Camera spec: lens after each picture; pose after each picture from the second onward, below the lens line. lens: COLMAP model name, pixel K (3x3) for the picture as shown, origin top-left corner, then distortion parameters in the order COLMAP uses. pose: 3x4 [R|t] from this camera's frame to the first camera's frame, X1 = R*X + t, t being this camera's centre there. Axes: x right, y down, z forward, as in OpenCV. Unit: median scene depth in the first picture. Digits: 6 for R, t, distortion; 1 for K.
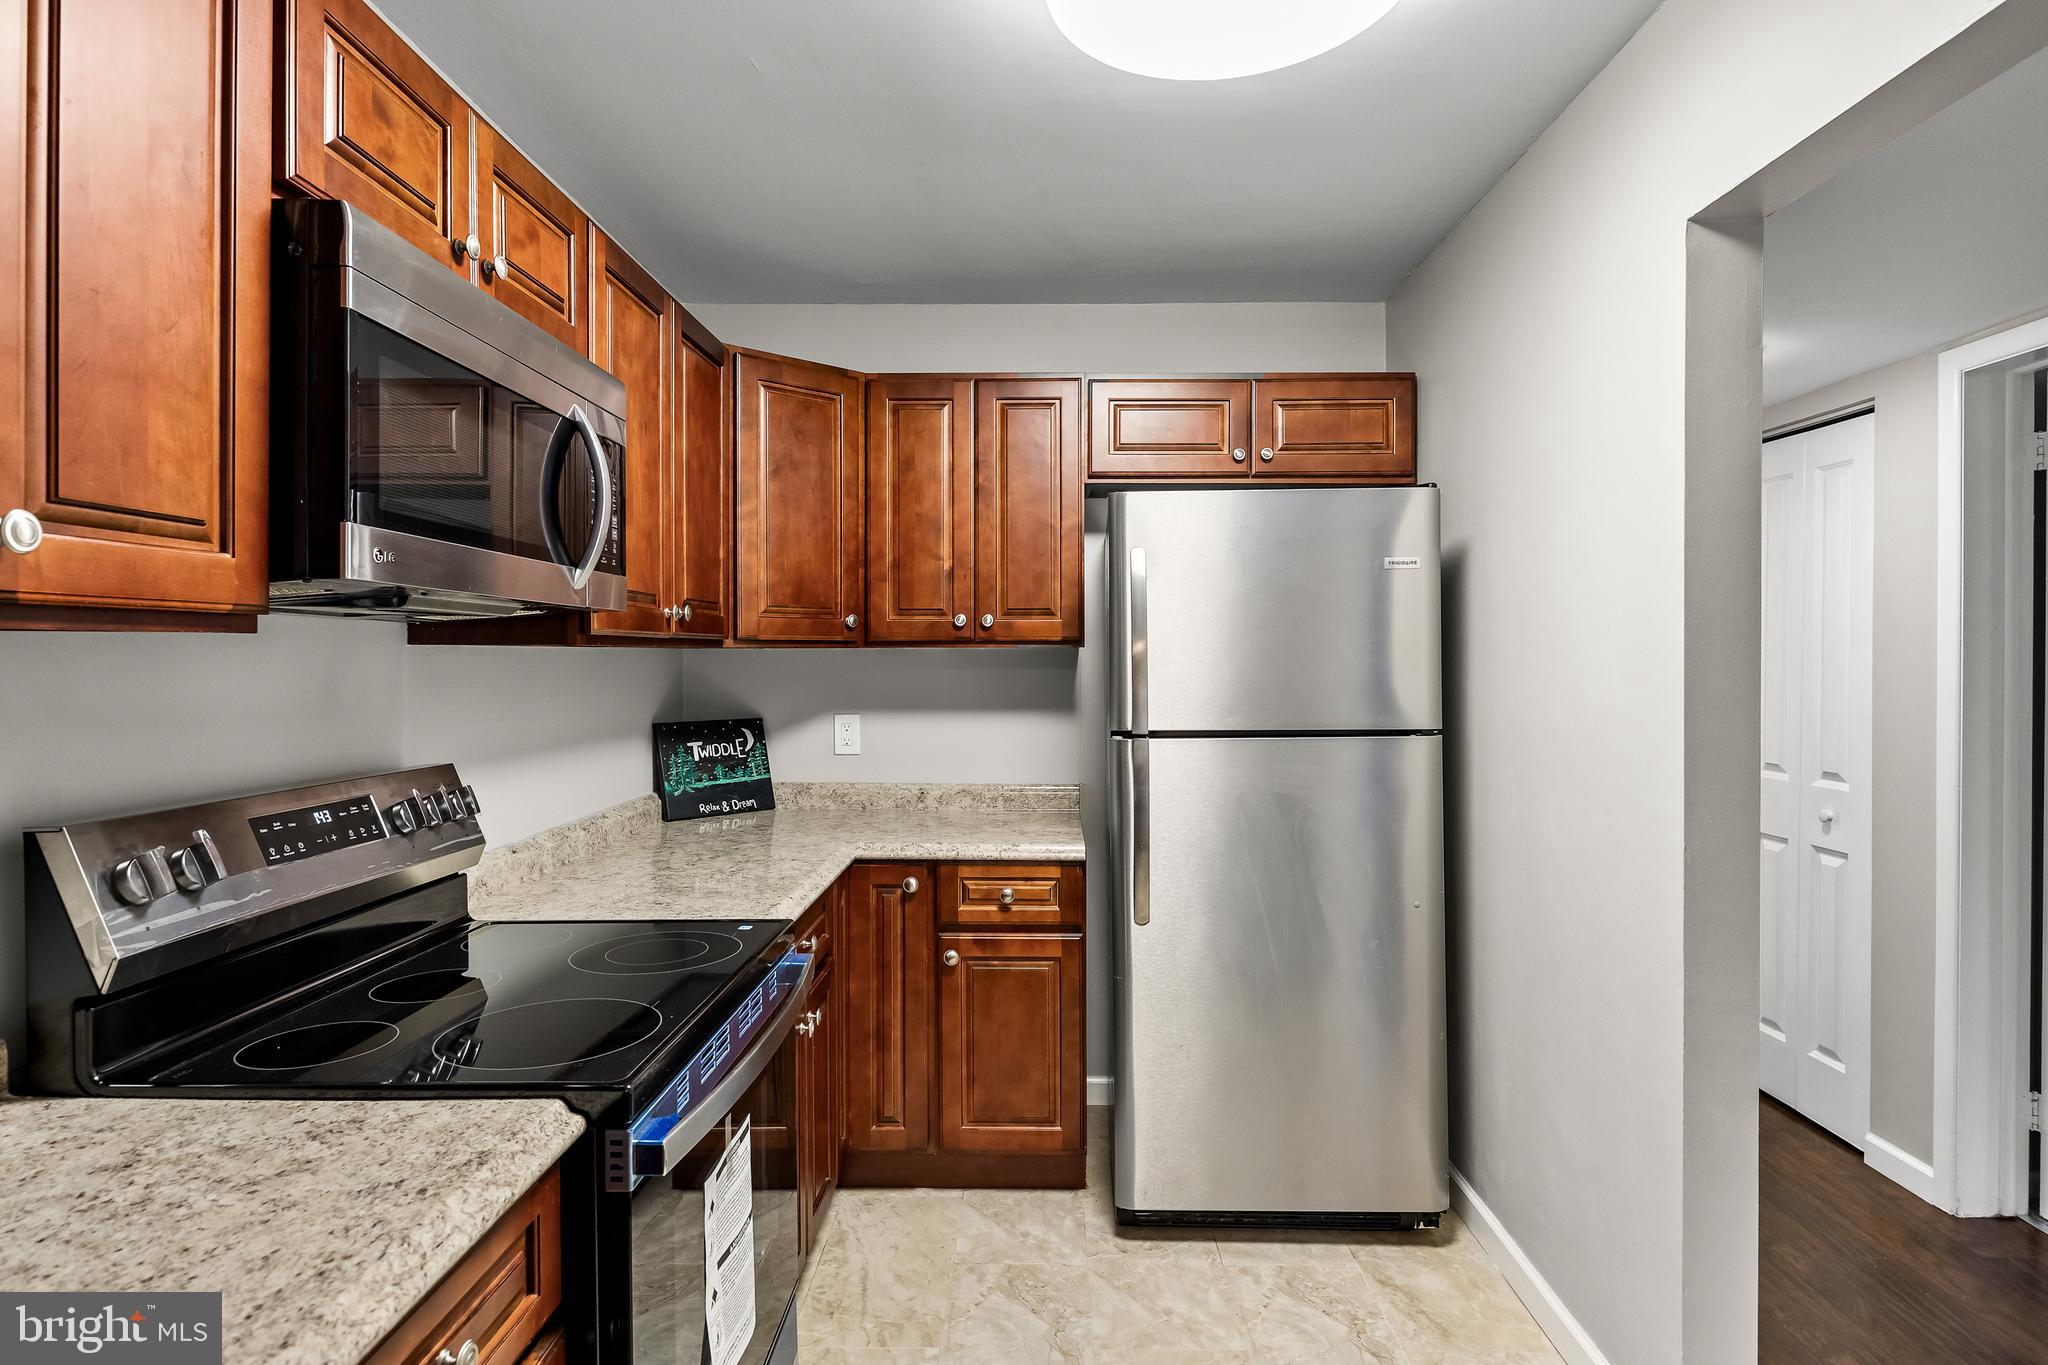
lens RADIAL K [[1164.0, 0, 1020.8], [0, 1164.0, 673.5], [0, 0, 1]] dist [0.024616, 0.000450]
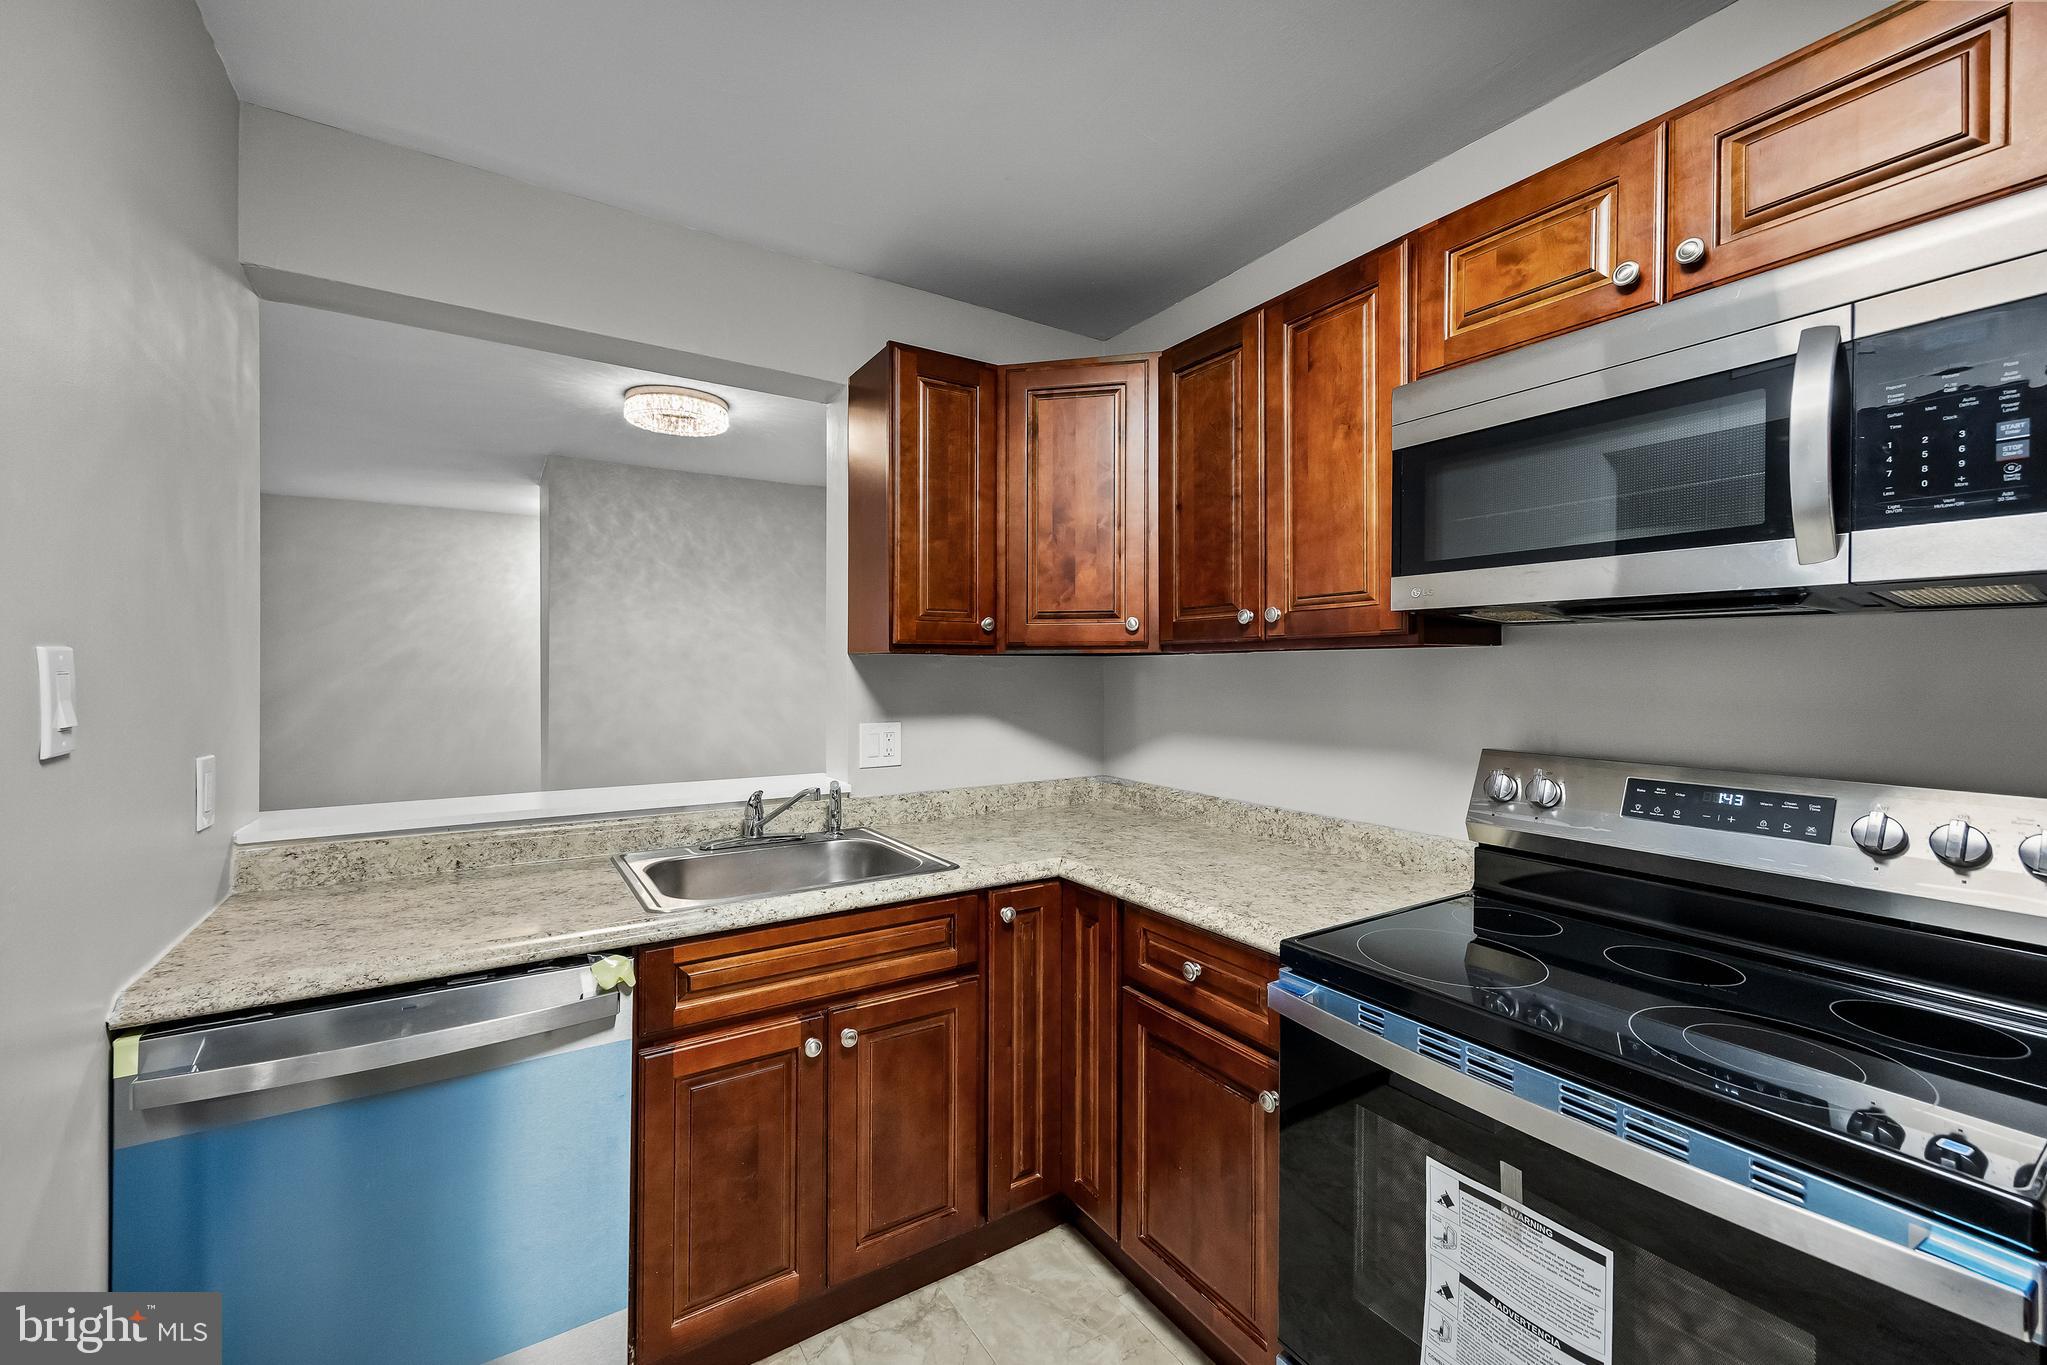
lens RADIAL K [[825.0, 0, 1008.2], [0, 825.0, 673.6], [0, 0, 1]] dist [0.007895, 0.000323]
pose [[-0.851162, 0.001306, -0.524902, 0.213153], [-0.008286, 0.999839, 0.015926, -0.001908], [0.524838, 0.017905, -0.851014, 0.702969]]
